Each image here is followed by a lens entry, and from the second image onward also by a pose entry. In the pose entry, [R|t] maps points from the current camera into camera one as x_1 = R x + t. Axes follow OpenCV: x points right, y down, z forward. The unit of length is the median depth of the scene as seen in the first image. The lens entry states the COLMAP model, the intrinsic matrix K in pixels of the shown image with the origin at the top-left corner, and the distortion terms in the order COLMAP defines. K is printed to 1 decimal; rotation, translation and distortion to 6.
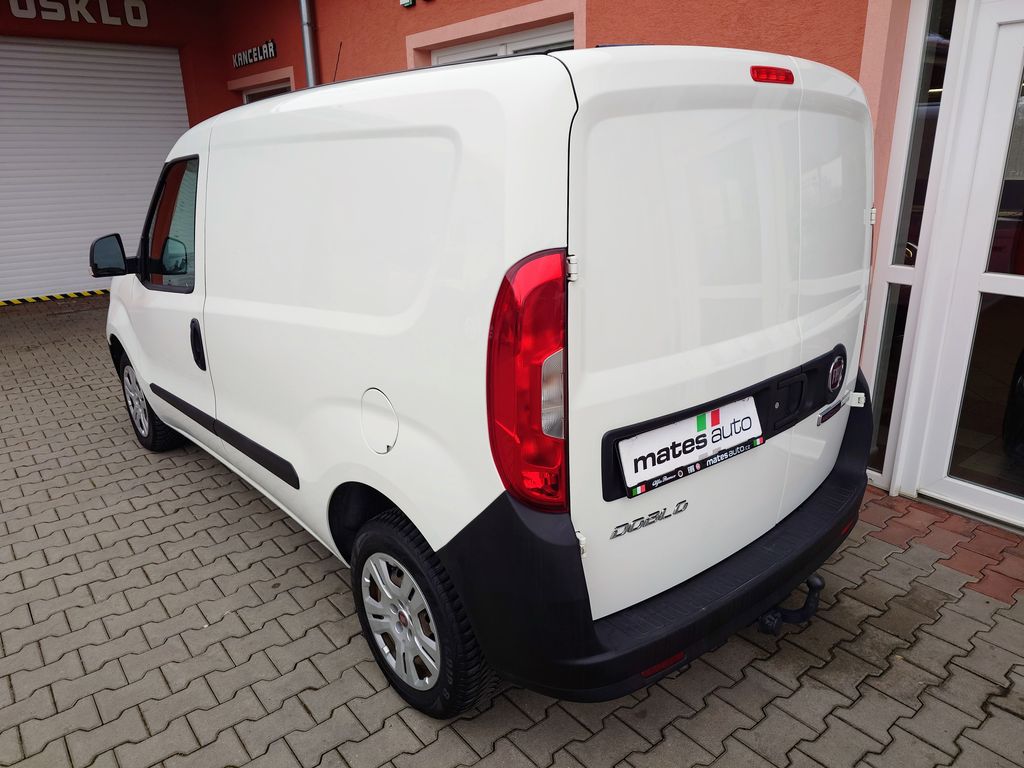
lens RADIAL K [[719.5, 0, 505.1], [0, 719.5, 382.4], [0, 0, 1]] dist [-0.007071, 0.000339]
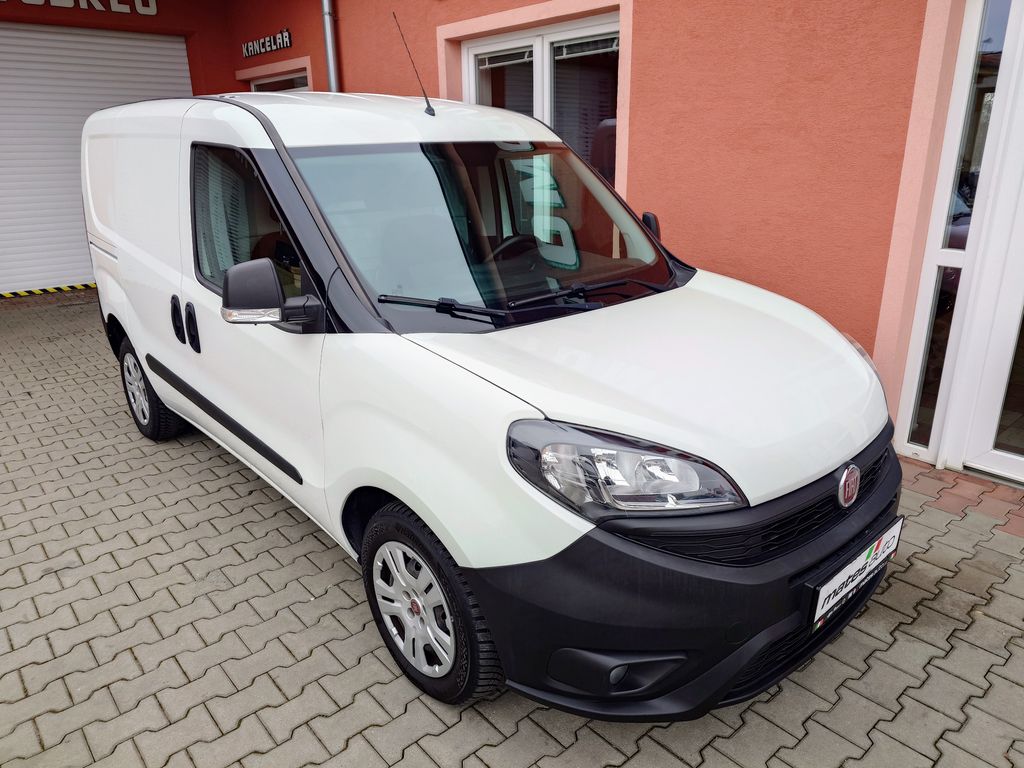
lens RADIAL K [[719.5, 0, 506.2], [0, 719.5, 382.2], [0, 0, 1]] dist [-0.007071, 0.000339]
pose [[0.999371, -0.008886, 0.034335, -0.134957], [0.008568, 0.999919, 0.009405, 0.016369], [-0.034416, -0.009105, 0.999366, -0.029537]]
